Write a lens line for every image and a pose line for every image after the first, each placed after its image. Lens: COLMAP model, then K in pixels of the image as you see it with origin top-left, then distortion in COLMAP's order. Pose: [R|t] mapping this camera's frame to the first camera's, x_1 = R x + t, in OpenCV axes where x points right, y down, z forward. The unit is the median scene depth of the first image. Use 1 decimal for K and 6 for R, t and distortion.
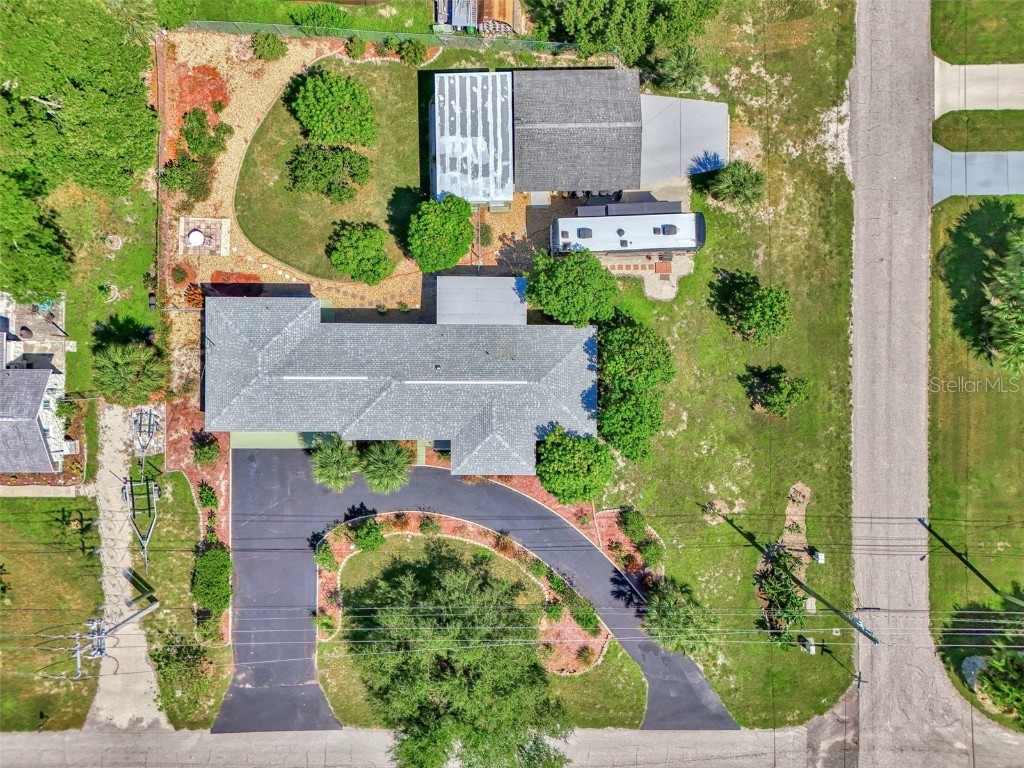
lens RADIAL K [[749.0, 0, 514.4], [0, 749.0, 407.9], [0, 0, 1]] dist [0.070400, -0.068266]
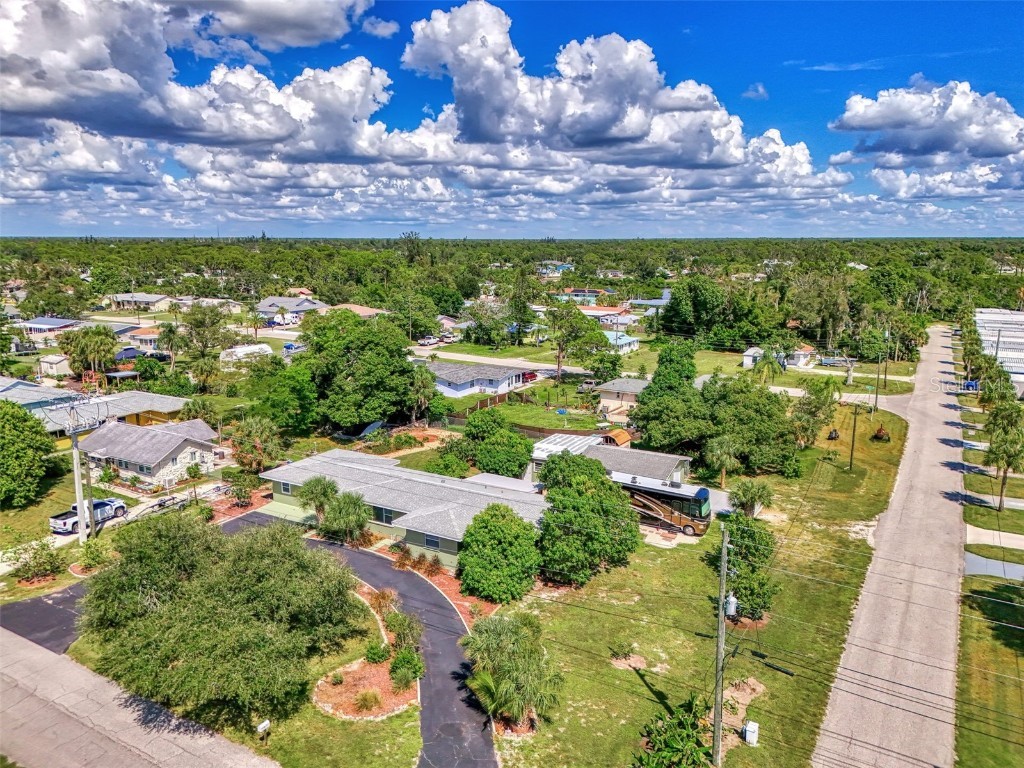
lens RADIAL K [[751.3, 0, 510.0], [0, 751.3, 389.0], [0, 0, 1]] dist [0.064002, -0.067165]
pose [[0.860676, 0.097413, -0.499747, 0.517800], [-0.509114, 0.176690, -0.842368, 0.788610], [0.006243, 0.979434, 0.201668, 0.582107]]
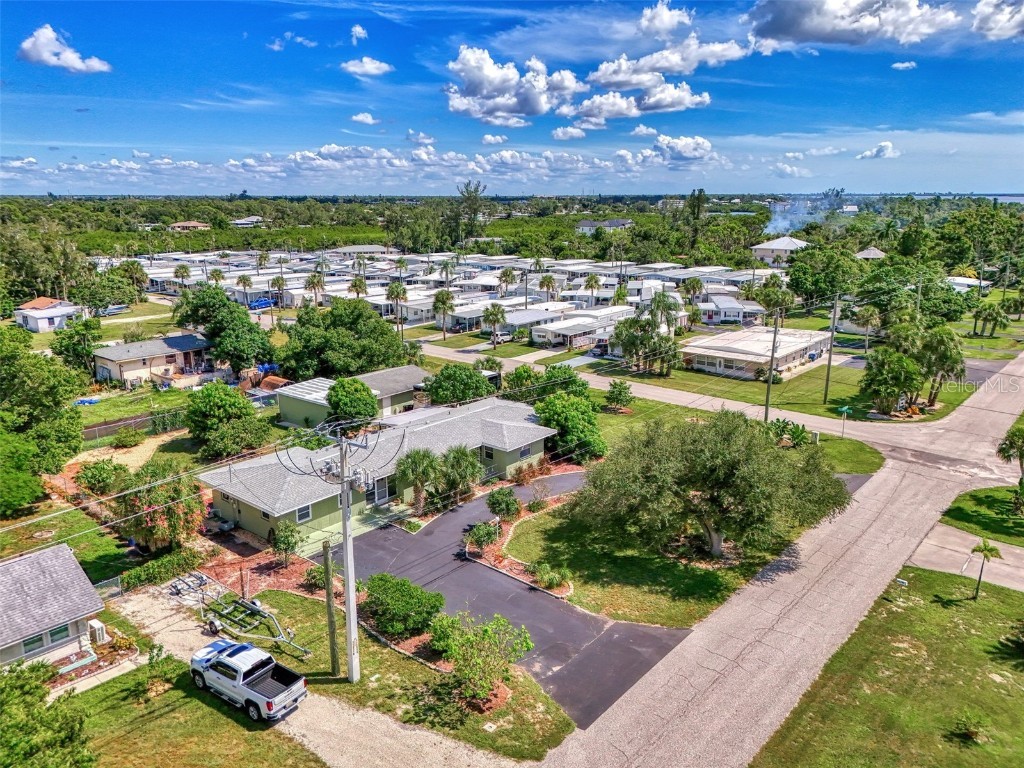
lens RADIAL K [[751.3, 0, 510.0], [0, 751.3, 389.0], [0, 0, 1]] dist [0.064002, -0.067165]
pose [[0.649782, -0.196139, 0.734379, -0.777849], [0.760120, 0.166730, -0.628028, 0.681662], [0.000738, 0.966297, 0.257427, 0.617876]]
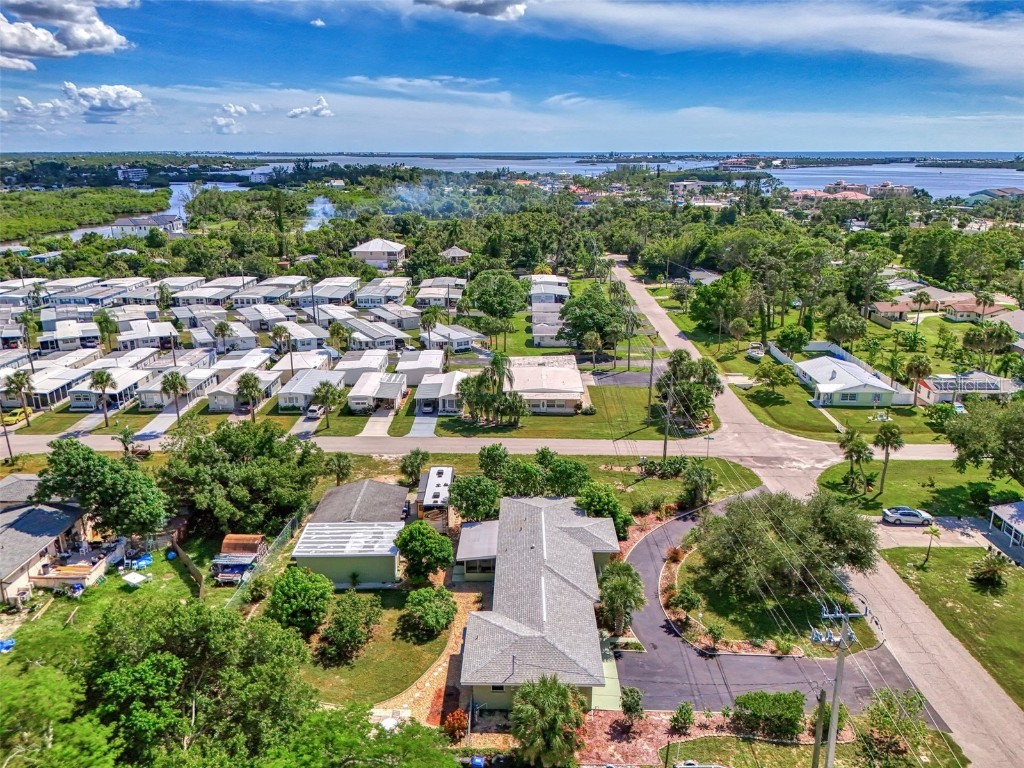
lens RADIAL K [[753.2, 0, 516.4], [0, 753.2, 400.5], [0, 0, 1]] dist [0.060773, -0.061968]
pose [[0.007118, -0.319136, 0.947682, -1.108184], [0.999916, 0.012524, -0.003293, -0.076552], [-0.010818, 0.947626, 0.319198, 0.356825]]
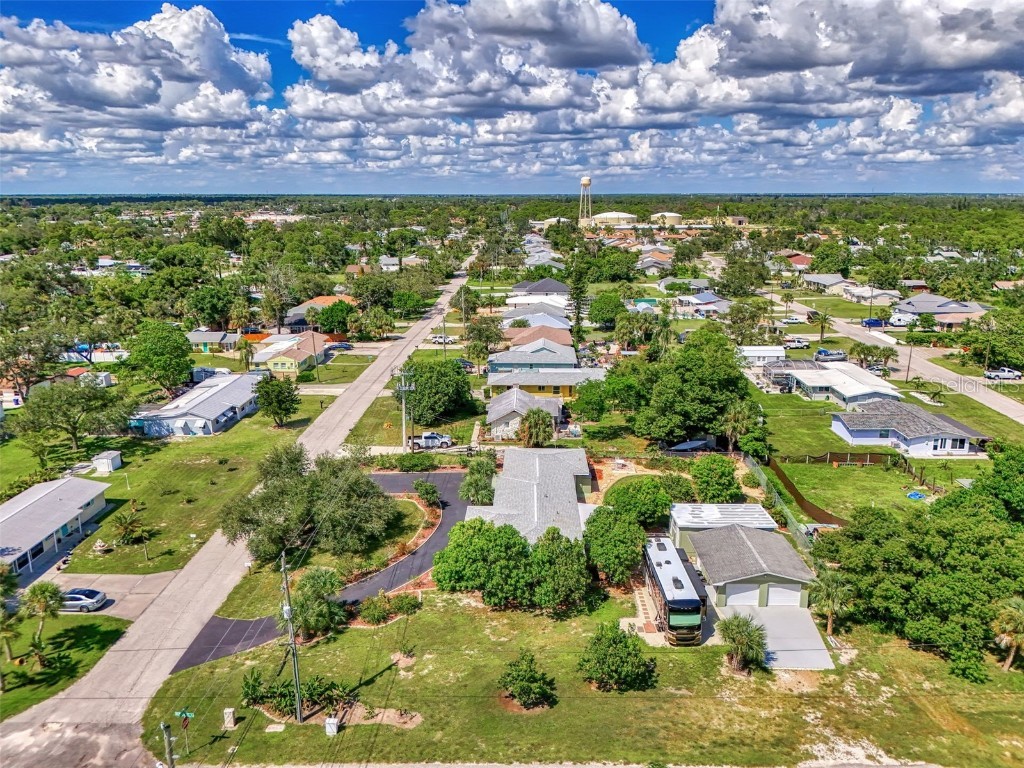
lens RADIAL K [[774.3, 0, 512.0], [0, 774.3, 384.0], [0, 0, 1]] dist [-0.023841, -0.001525]
pose [[-0.029382, 0.240317, -0.970250, 1.127185], [-0.999497, 0.004567, 0.031399, -0.034385], [0.011976, 0.970684, 0.240062, 0.429584]]
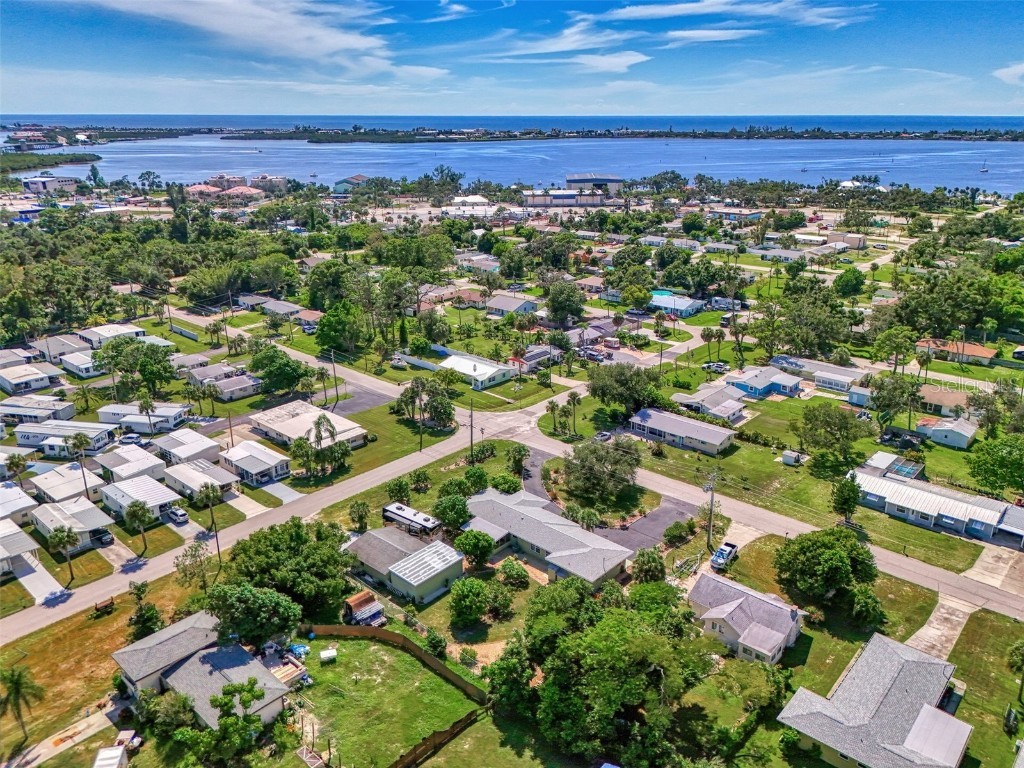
lens RADIAL K [[753.2, 0, 516.4], [0, 753.2, 400.5], [0, 0, 1]] dist [0.060773, -0.061968]
pose [[-0.744106, -0.242009, 0.622686, -1.220389], [0.668006, -0.257498, 0.698186, -1.342602], [-0.008627, 0.935482, 0.353269, -0.039472]]
